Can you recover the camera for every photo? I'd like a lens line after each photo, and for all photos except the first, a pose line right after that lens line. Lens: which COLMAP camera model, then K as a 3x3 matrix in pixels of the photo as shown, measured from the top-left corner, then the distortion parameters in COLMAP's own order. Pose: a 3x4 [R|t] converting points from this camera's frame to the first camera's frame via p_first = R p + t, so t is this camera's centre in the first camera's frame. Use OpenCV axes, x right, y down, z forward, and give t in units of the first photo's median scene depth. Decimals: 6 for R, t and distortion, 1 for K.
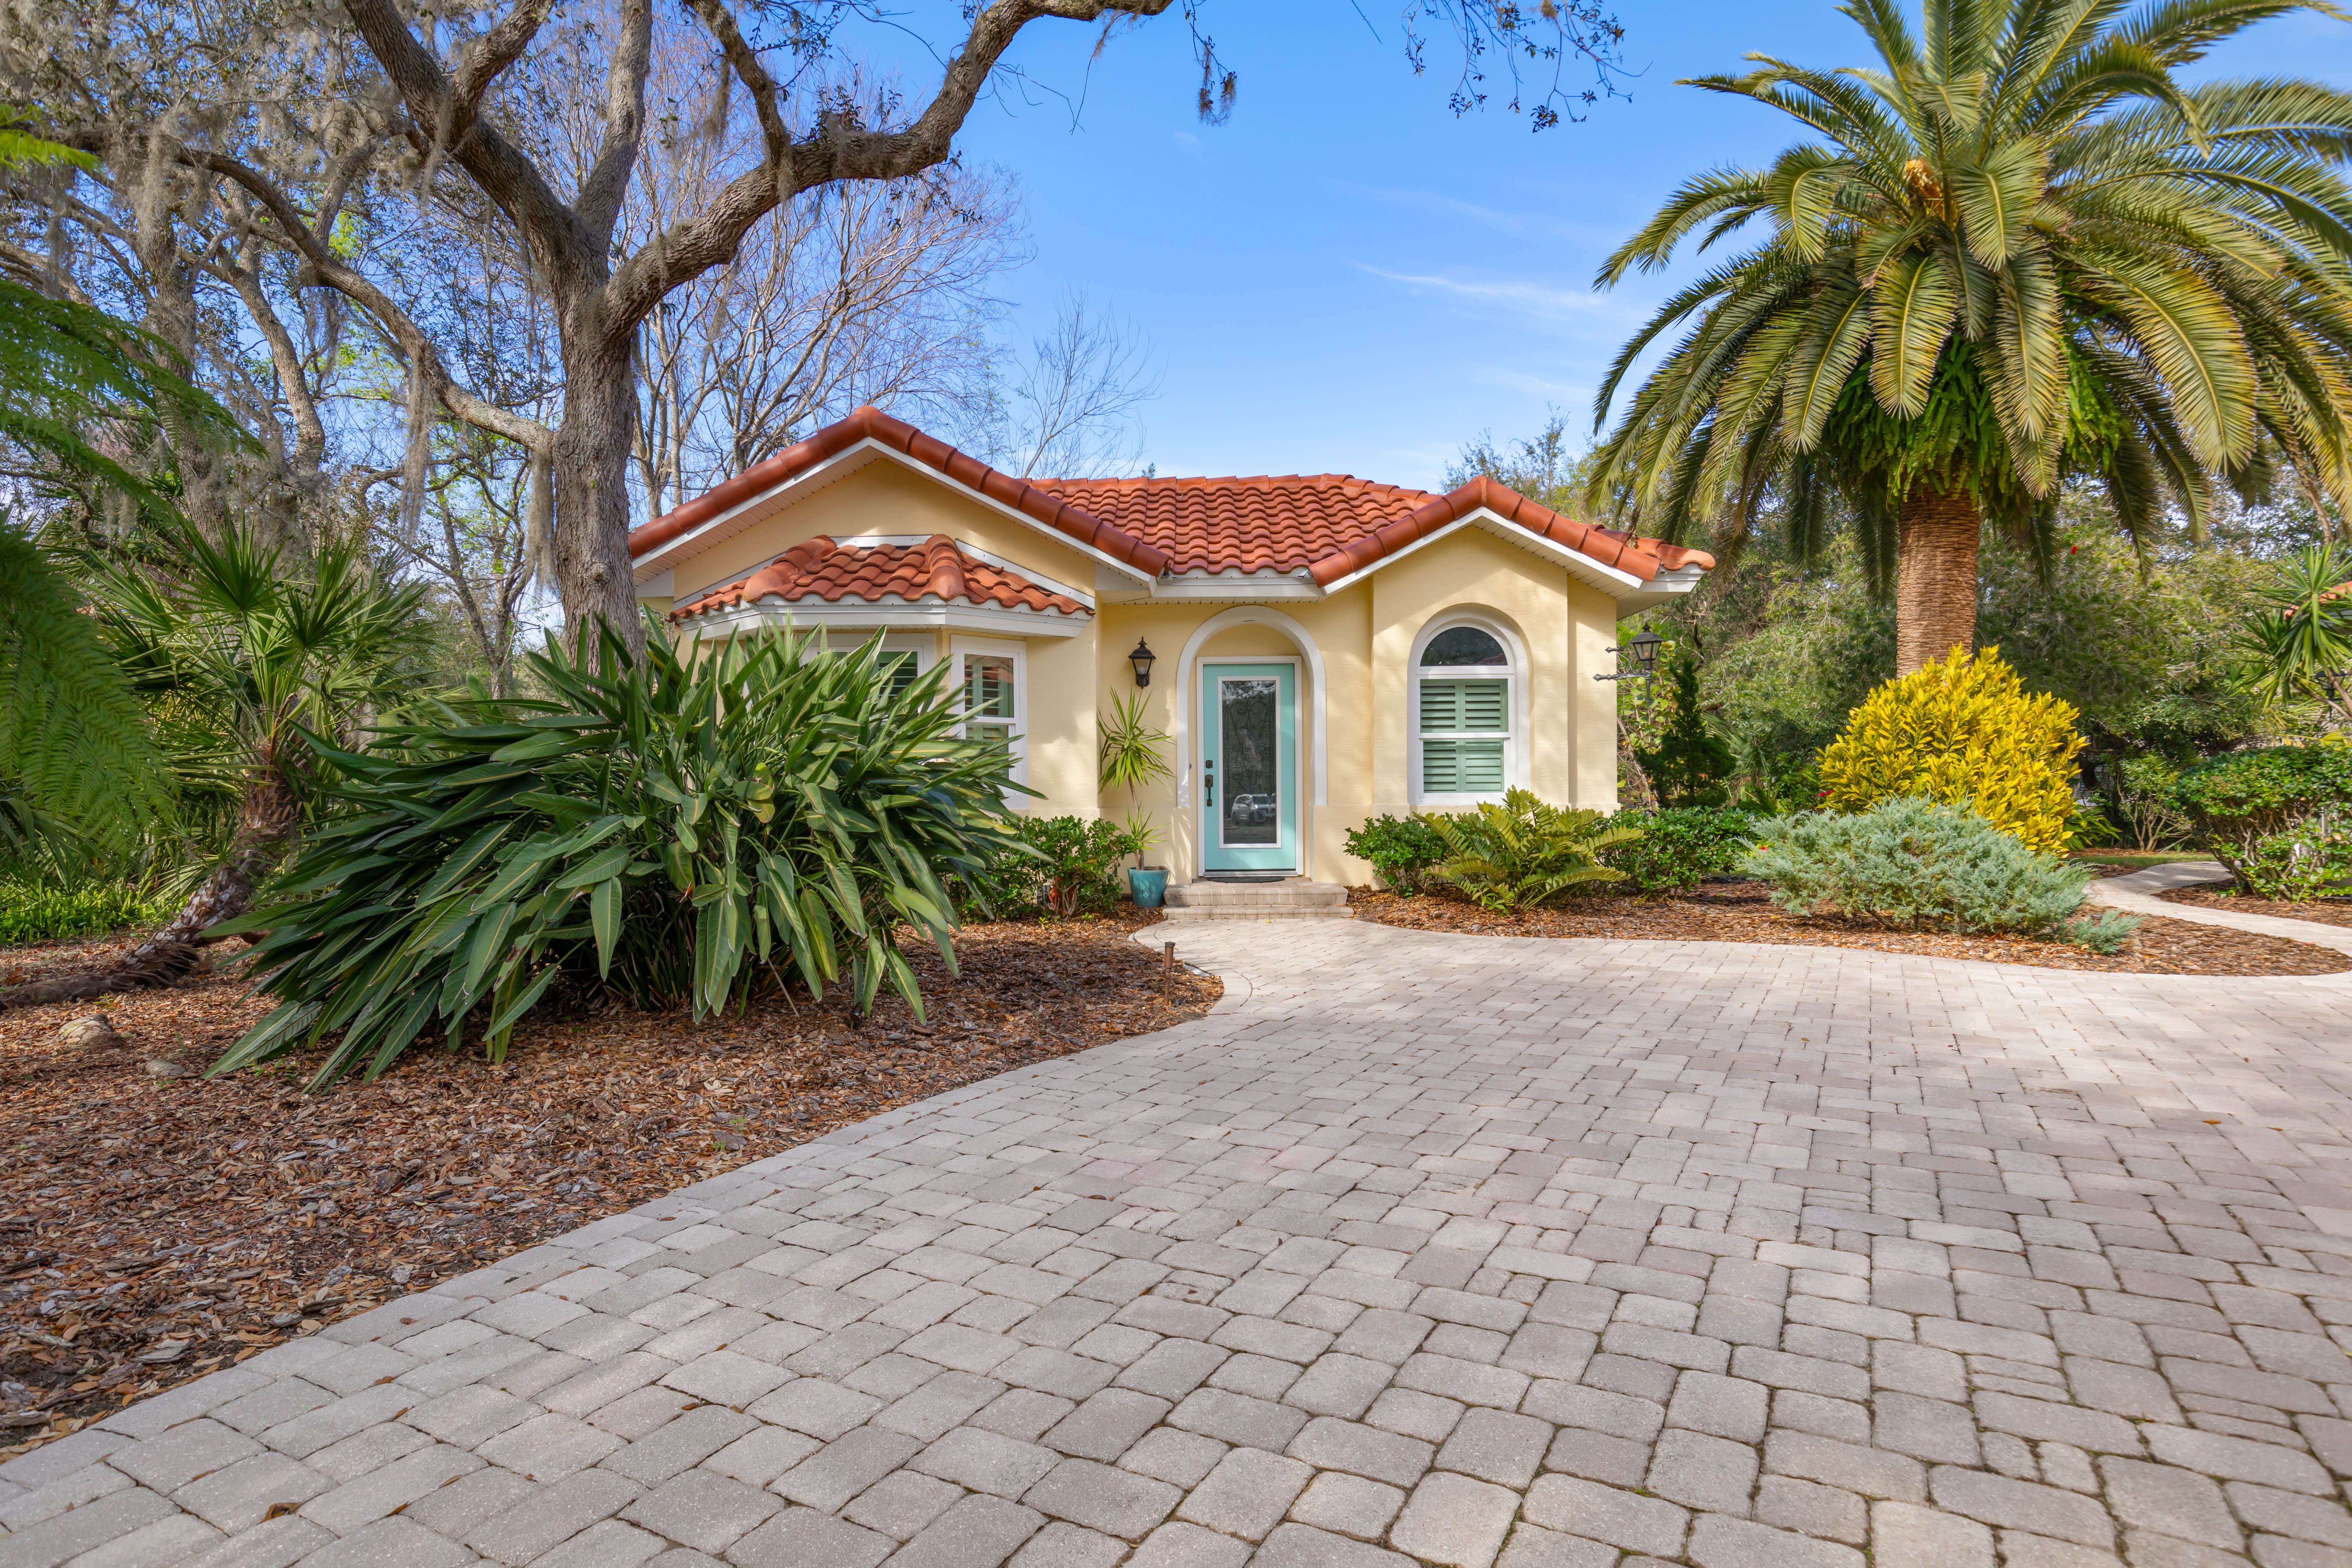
lens RADIAL K [[1232.3, 0, 1185.5], [0, 1232.3, 787.9], [0, 0, 1]] dist [0.000804, 0.000082]
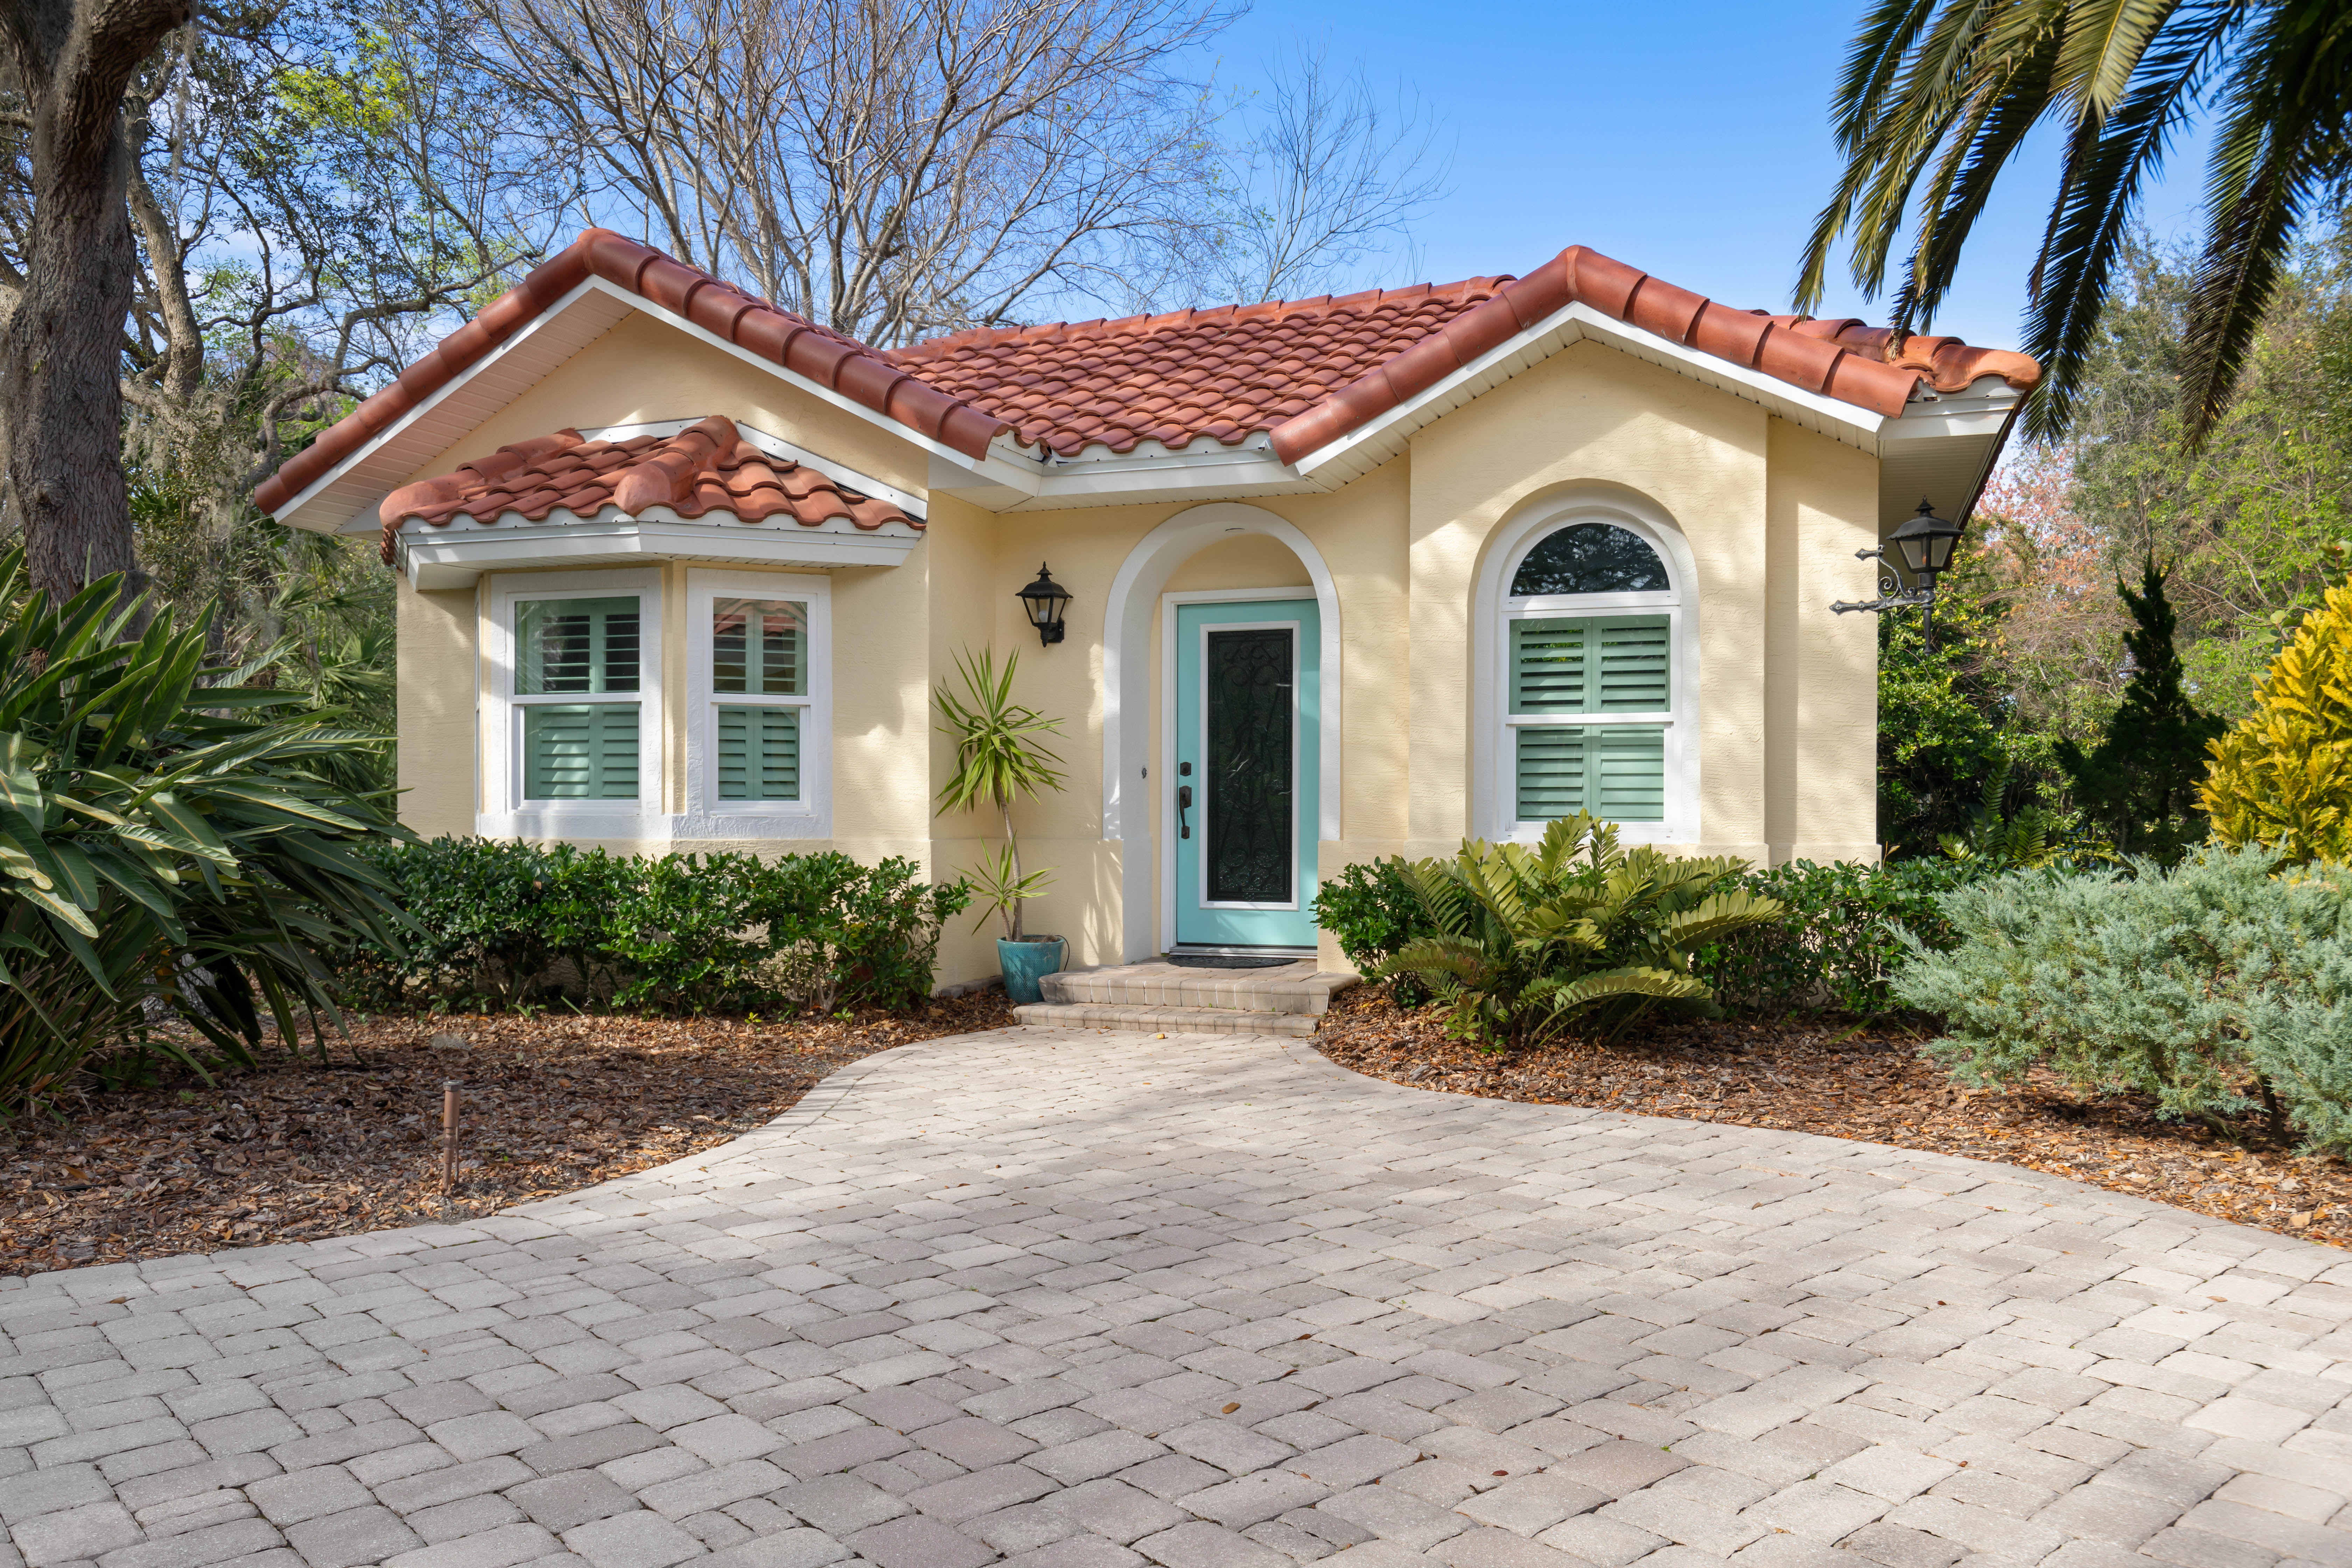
lens RADIAL K [[1763.2, 0, 1173.4], [0, 1763.2, 792.1], [0, 0, 1]] dist [-0.003156, -0.002138]
pose [[0.941420, 0.006658, -0.337171, 0.326901], [-0.008628, 0.999953, -0.004346, -0.004598], [0.337127, 0.007000, 0.941433, 0.195537]]
